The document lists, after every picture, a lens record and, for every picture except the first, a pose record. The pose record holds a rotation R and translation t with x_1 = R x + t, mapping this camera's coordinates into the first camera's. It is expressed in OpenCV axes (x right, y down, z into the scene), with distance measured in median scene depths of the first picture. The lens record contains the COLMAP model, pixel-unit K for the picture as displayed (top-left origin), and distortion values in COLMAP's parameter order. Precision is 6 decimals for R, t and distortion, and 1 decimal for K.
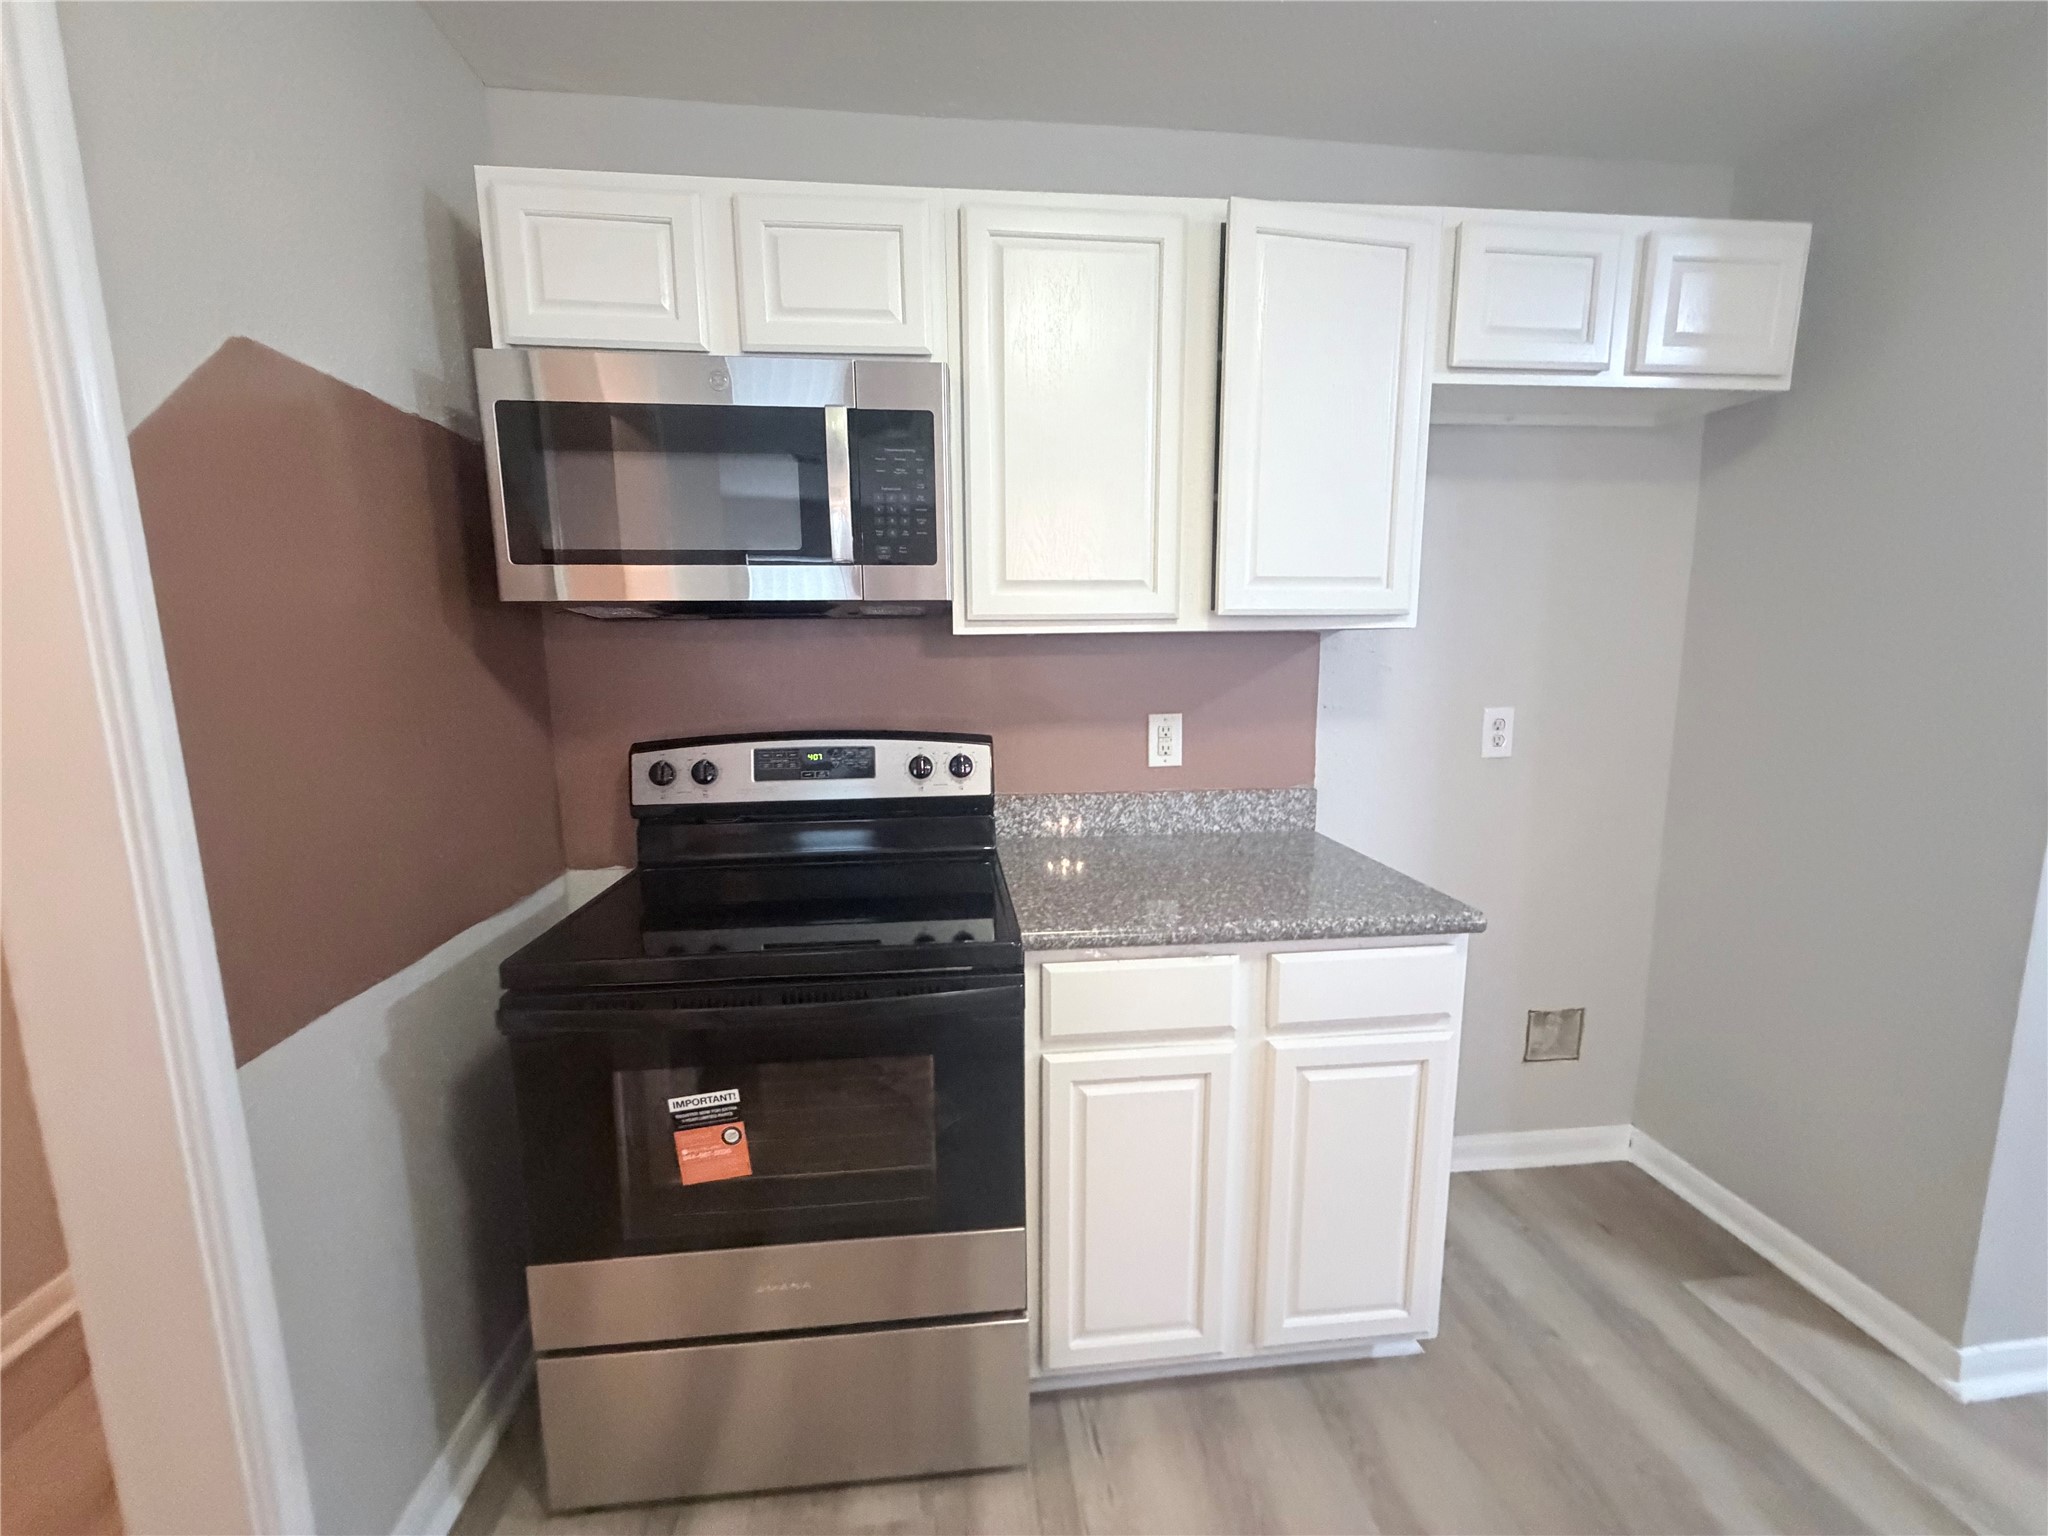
lens RADIAL K [[823.6, 0, 1021.8], [0, 823.6, 769.7], [0, 0, 1]] dist [0.000722, 0.001439]
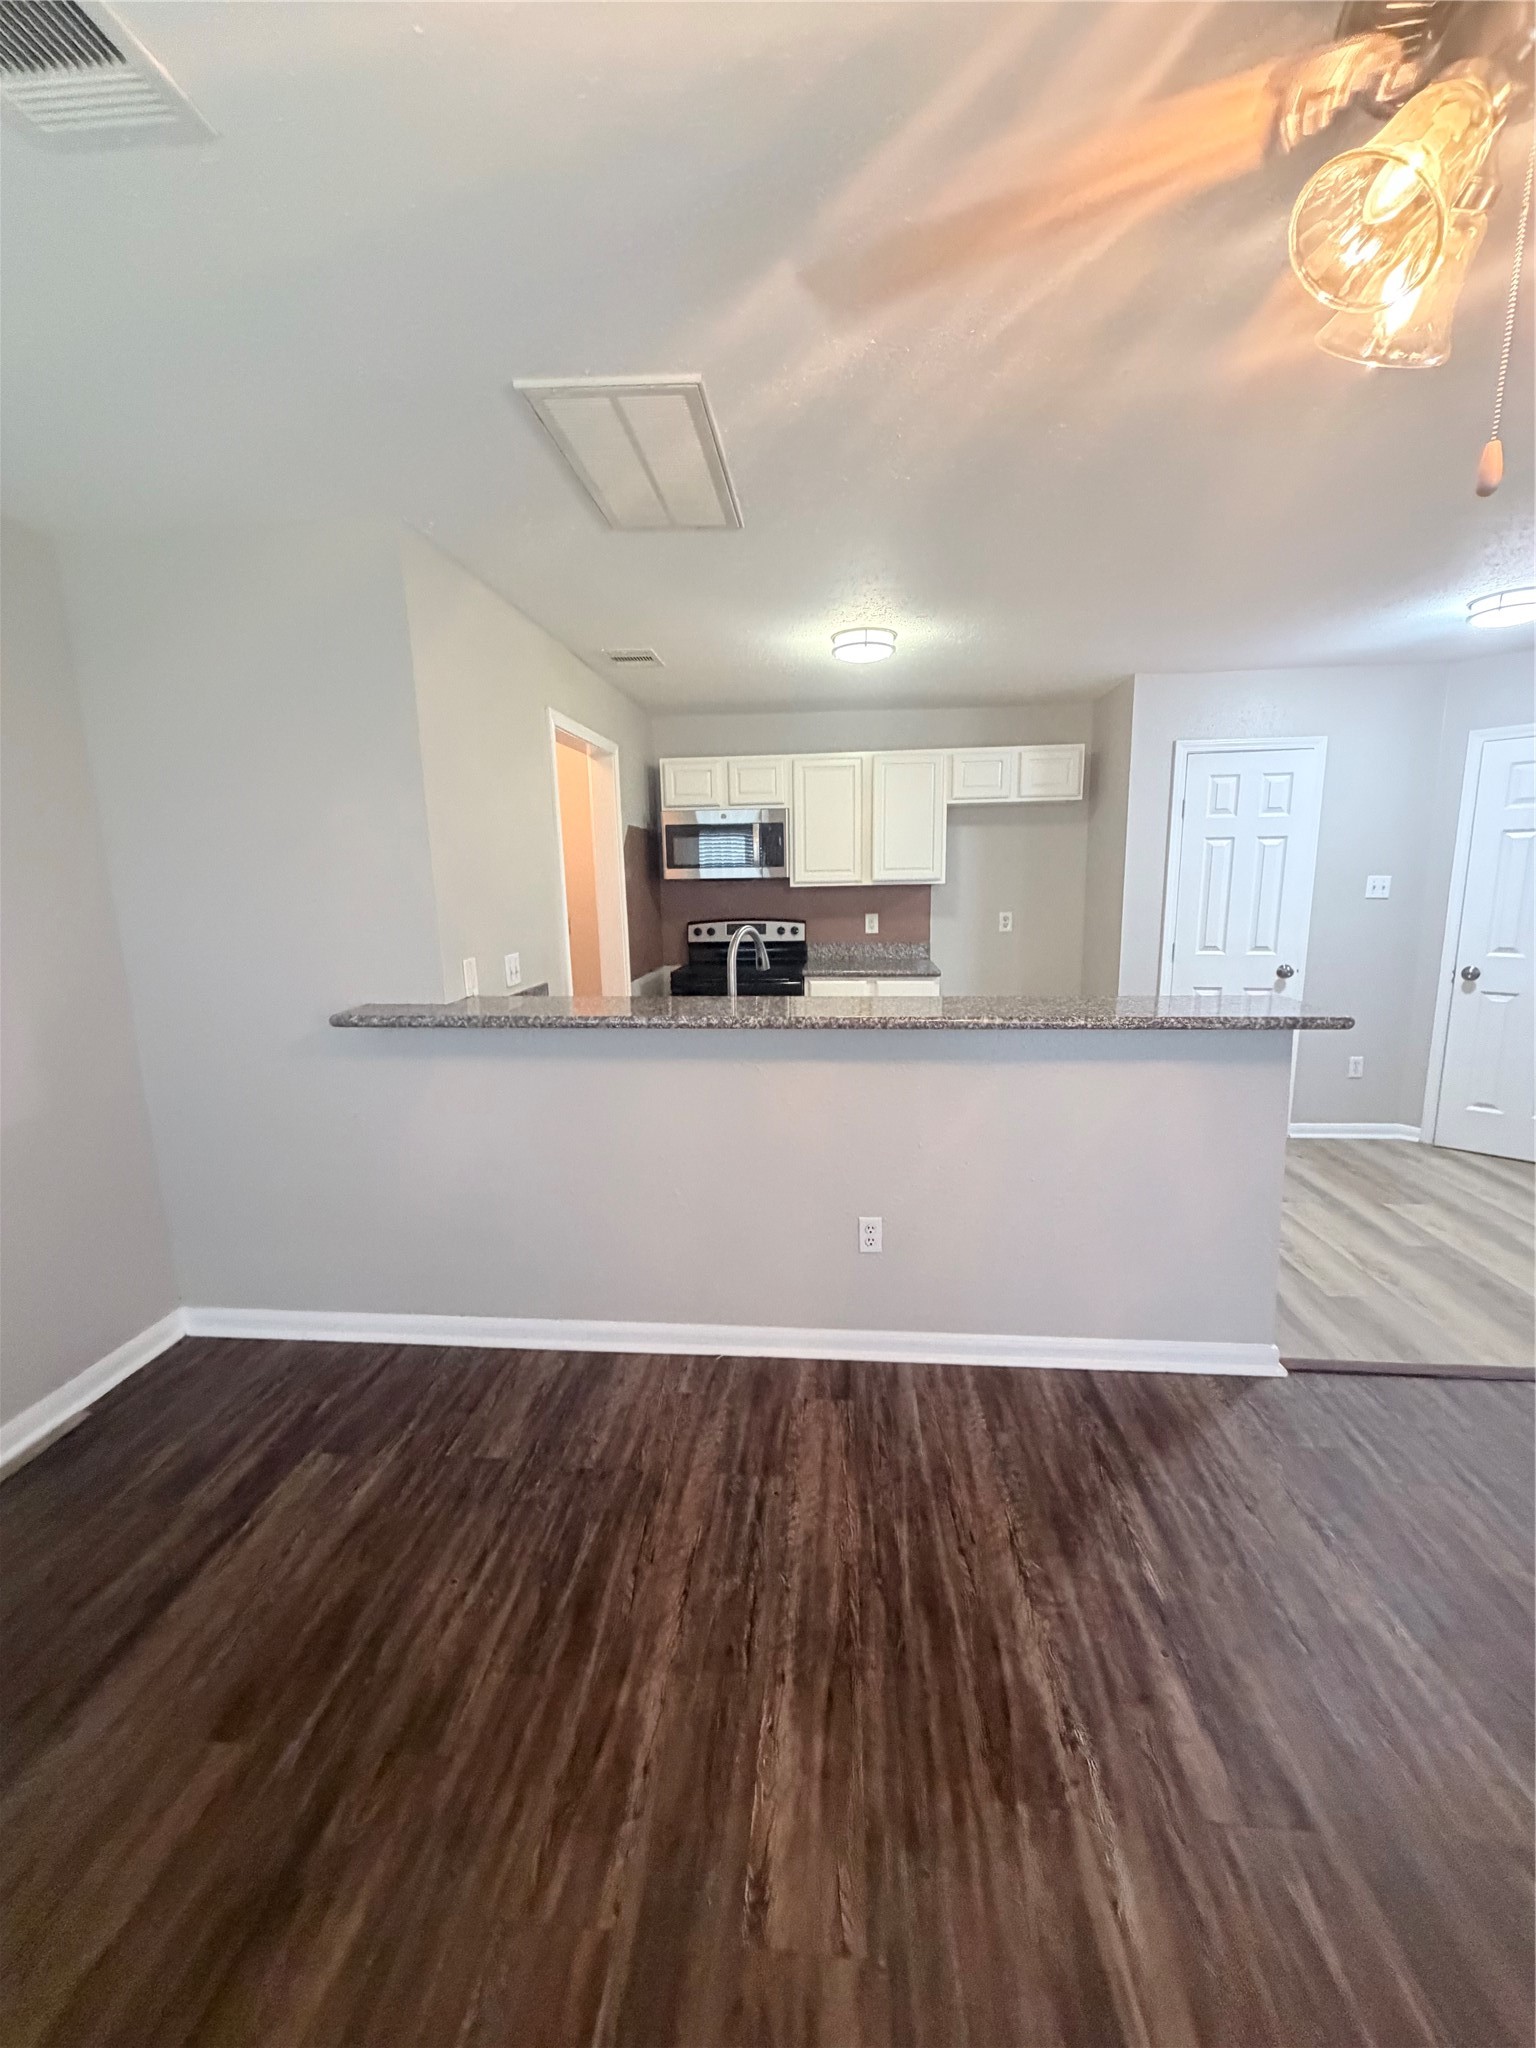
lens RADIAL K [[823.6, 0, 775.6], [0, 823.6, 1019.2], [0, 0, 1]] dist [0.000722, 0.001439]
pose [[0.981558, 0.028376, -0.189046, 0.424223], [-0.022609, 0.999213, 0.032595, 0.217851], [0.189822, -0.027719, 0.981427, -1.908299]]
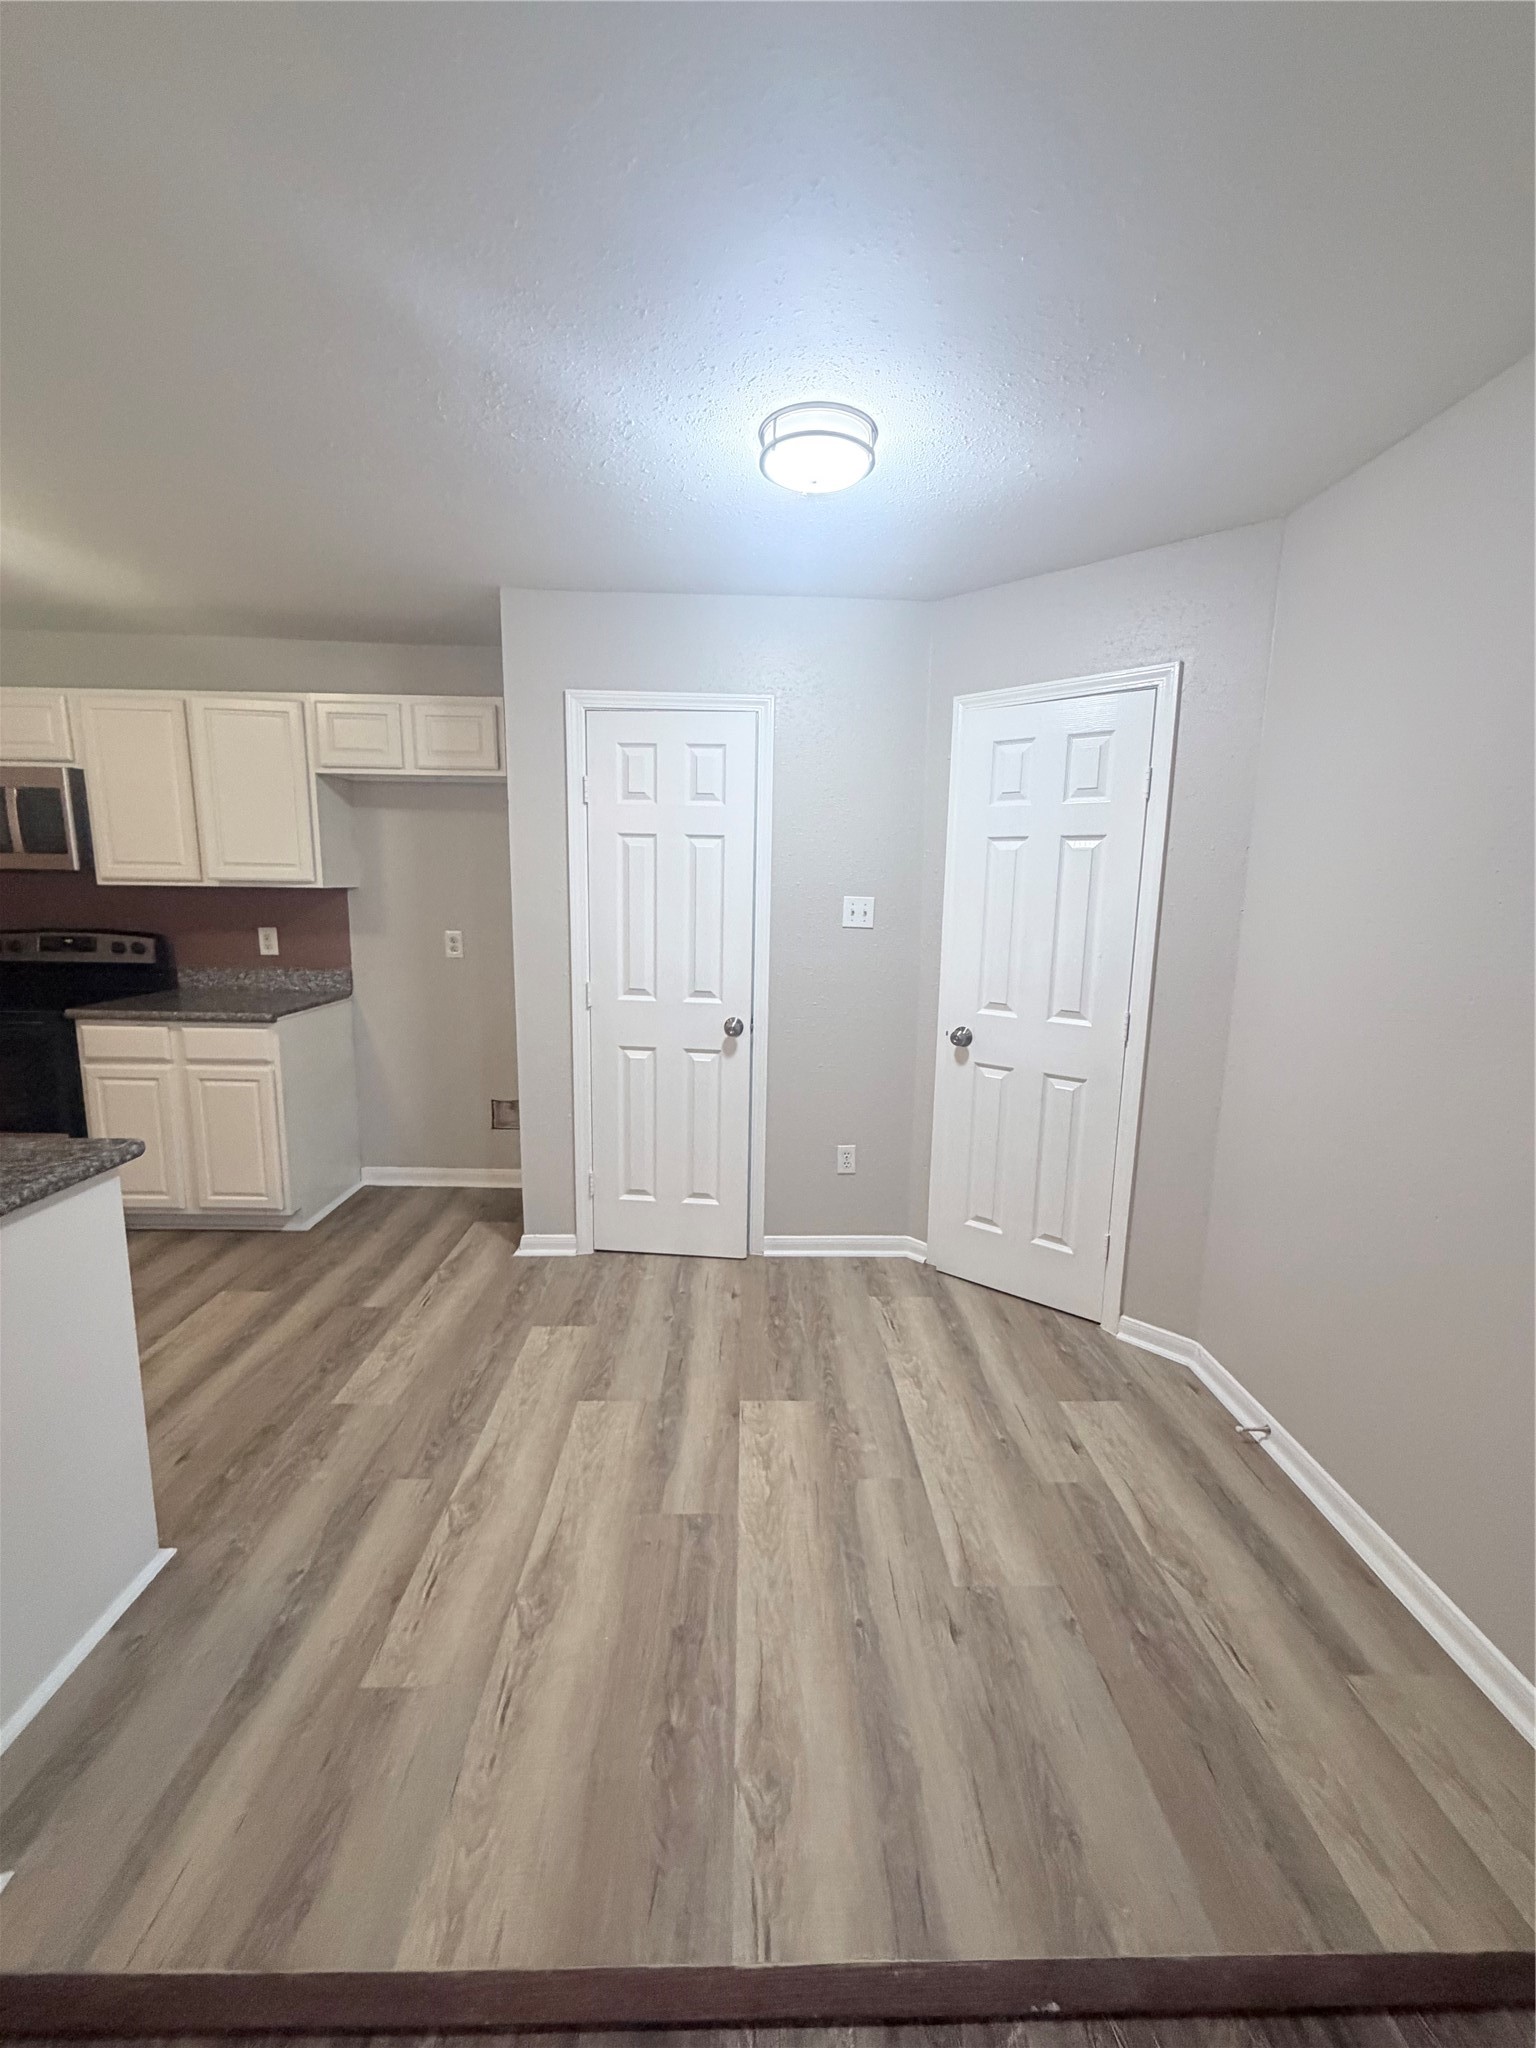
lens RADIAL K [[823.6, 0, 778.0], [0, 823.6, 1020.7], [0, 0, 1]] dist [0.000722, 0.001439]
pose [[0.996291, 0.042599, -0.074763, 1.671601], [-0.041044, 0.998910, 0.022212, 0.064679], [0.075627, -0.019061, 0.996954, -0.923980]]
